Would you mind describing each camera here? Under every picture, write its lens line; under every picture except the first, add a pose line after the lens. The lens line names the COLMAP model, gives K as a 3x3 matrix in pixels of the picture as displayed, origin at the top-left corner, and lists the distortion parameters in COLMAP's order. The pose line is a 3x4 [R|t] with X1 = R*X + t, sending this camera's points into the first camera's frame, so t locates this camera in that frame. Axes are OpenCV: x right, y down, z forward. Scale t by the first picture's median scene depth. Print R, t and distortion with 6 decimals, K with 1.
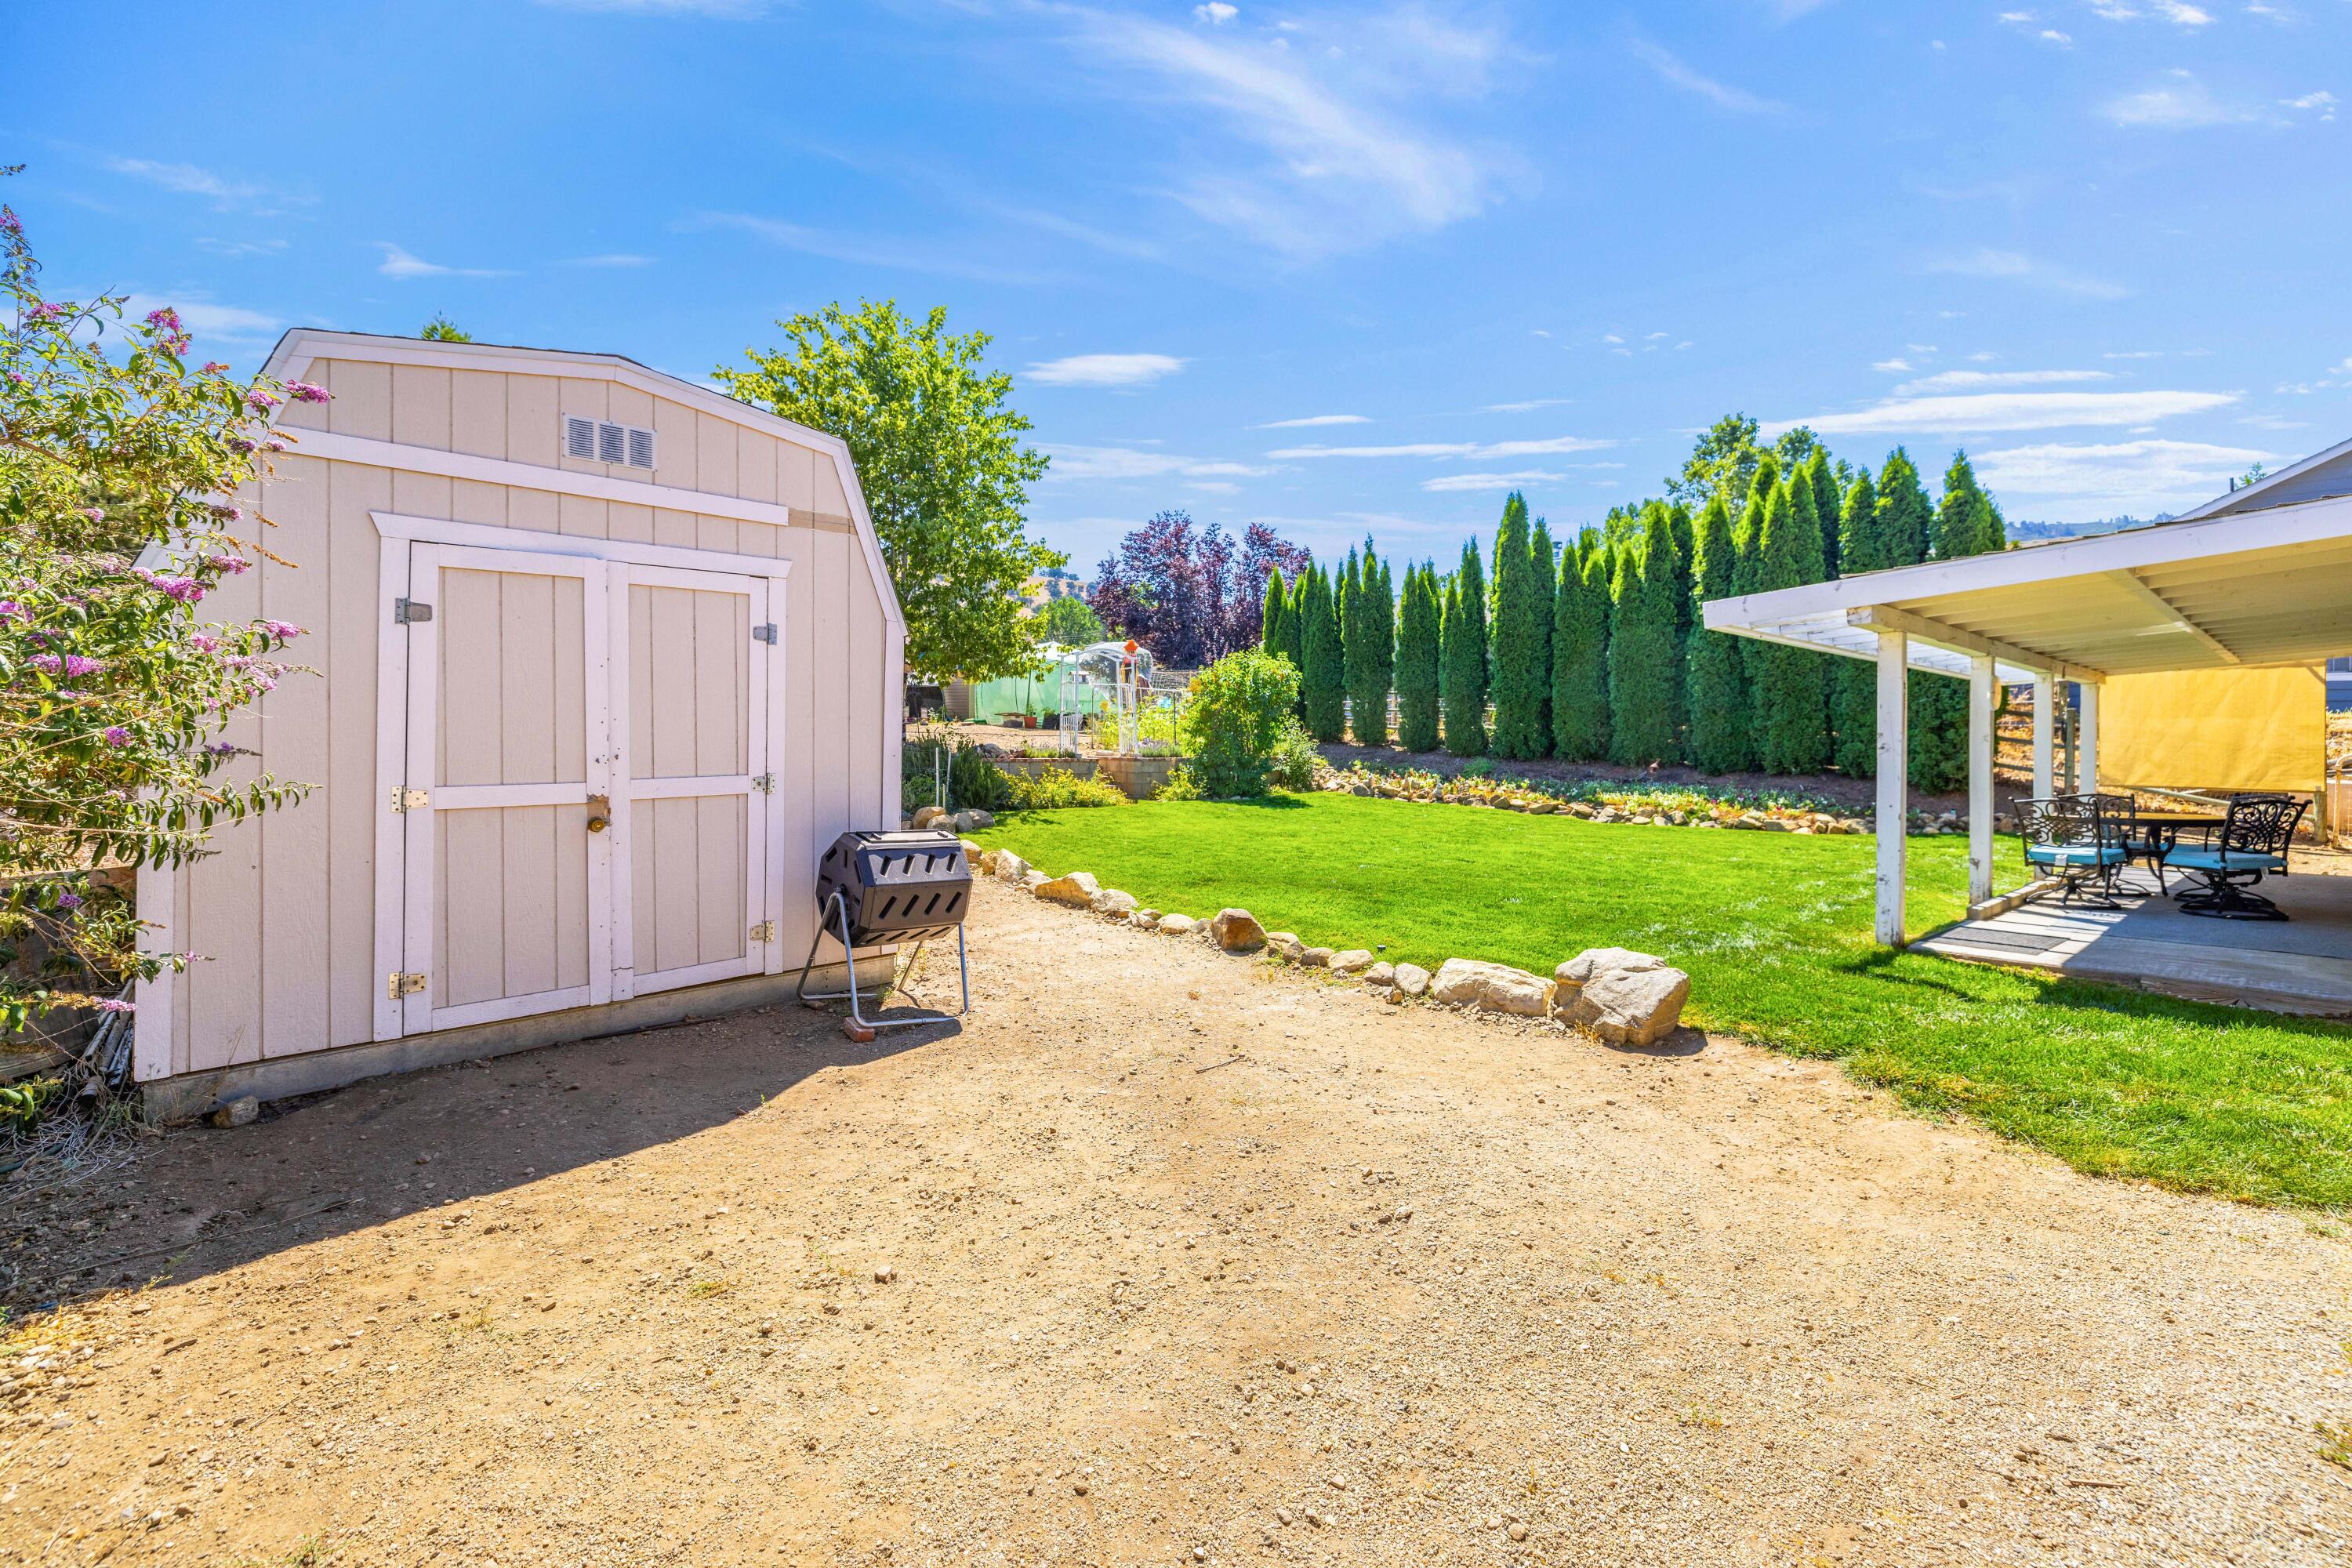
lens RADIAL K [[998.8, 0, 1172.7], [0, 998.8, 758.6], [0, 0, 1]] dist [-0.000761, -0.000468]
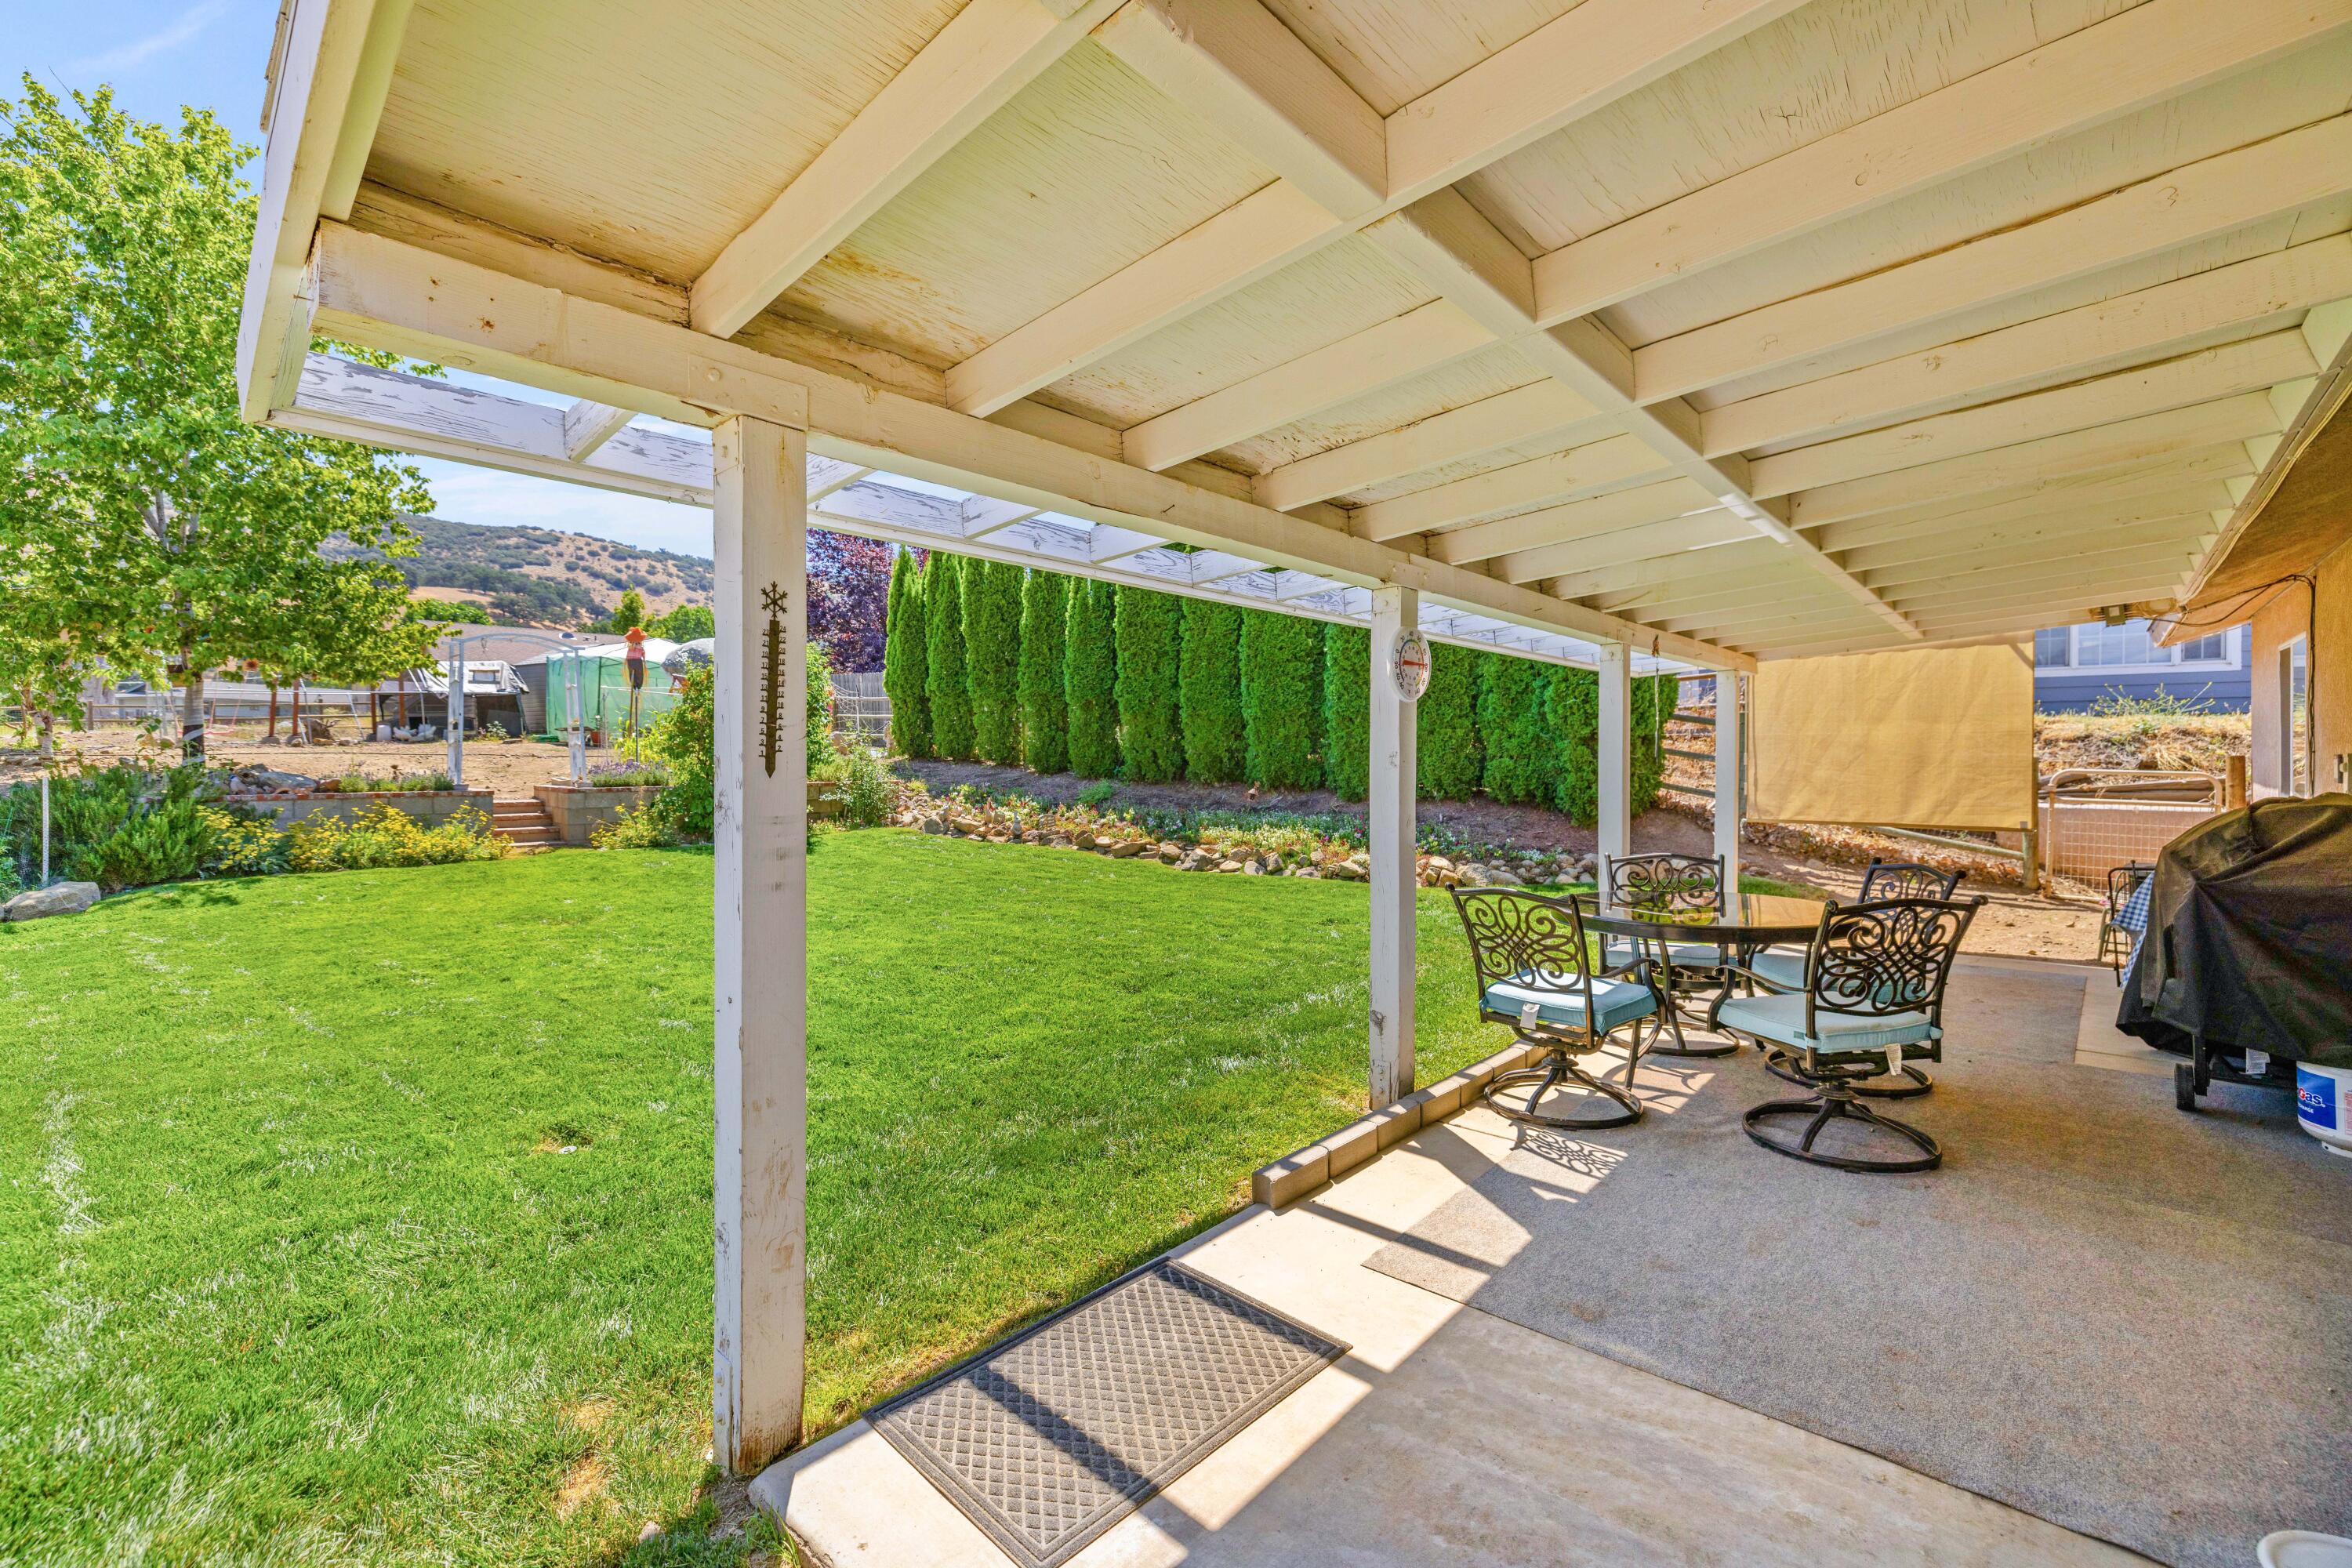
lens RADIAL K [[998.8, 0, 1172.4], [0, 998.8, 778.2], [0, 0, 1]] dist [-0.000761, -0.000468]
pose [[0.990556, -0.011354, 0.136634, 0.330512], [0.010740, 0.999929, 0.005228, -0.007622], [-0.136684, -0.003711, 0.990608, 0.278118]]
